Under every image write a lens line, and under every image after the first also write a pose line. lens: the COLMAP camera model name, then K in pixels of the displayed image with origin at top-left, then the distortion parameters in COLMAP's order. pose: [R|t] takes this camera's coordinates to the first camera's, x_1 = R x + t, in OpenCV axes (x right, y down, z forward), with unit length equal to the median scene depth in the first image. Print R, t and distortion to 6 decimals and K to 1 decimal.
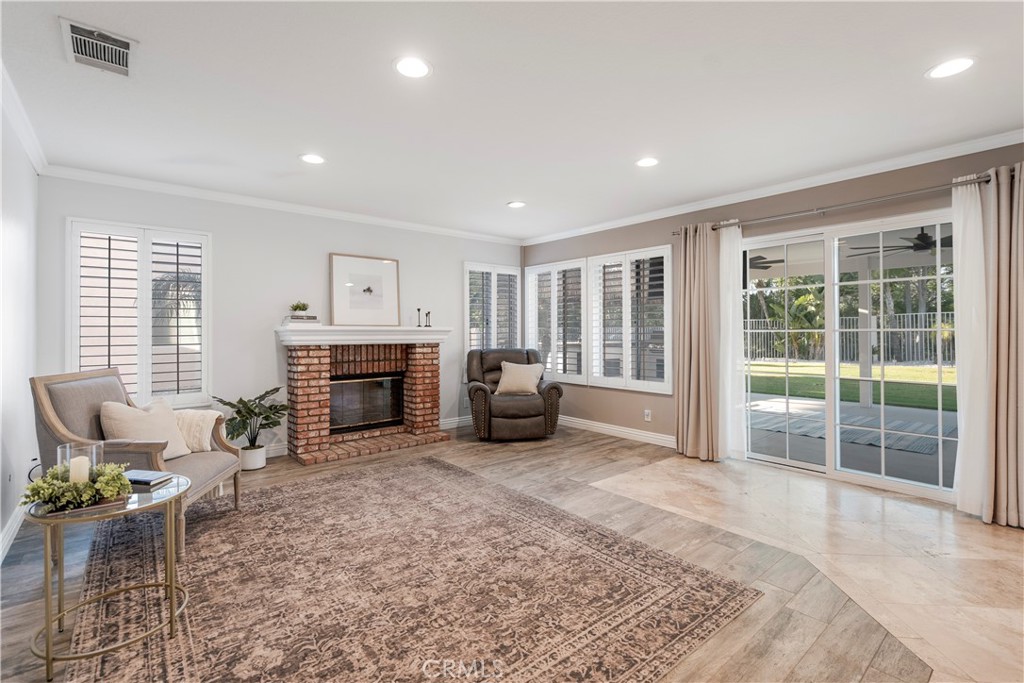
lens RADIAL K [[461.5, 0, 500.6], [0, 461.5, 326.1], [0, 0, 1]] dist [-0.004843, 0.000610]
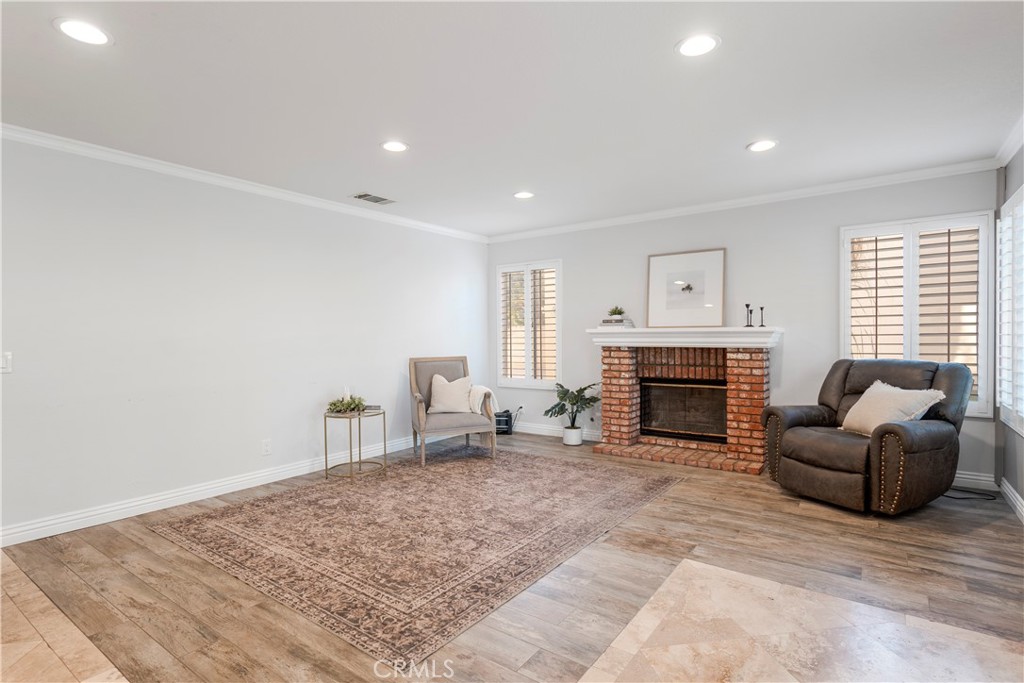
lens RADIAL K [[508.7, 0, 513.5], [0, 508.7, 344.8], [0, 0, 1]] dist [-0.000543, 0.000378]
pose [[0.256683, 0.018006, -0.966328, 0.891785], [0.021916, 0.999461, 0.024445, 0.003259], [0.966247, -0.027452, 0.256150, 0.602550]]
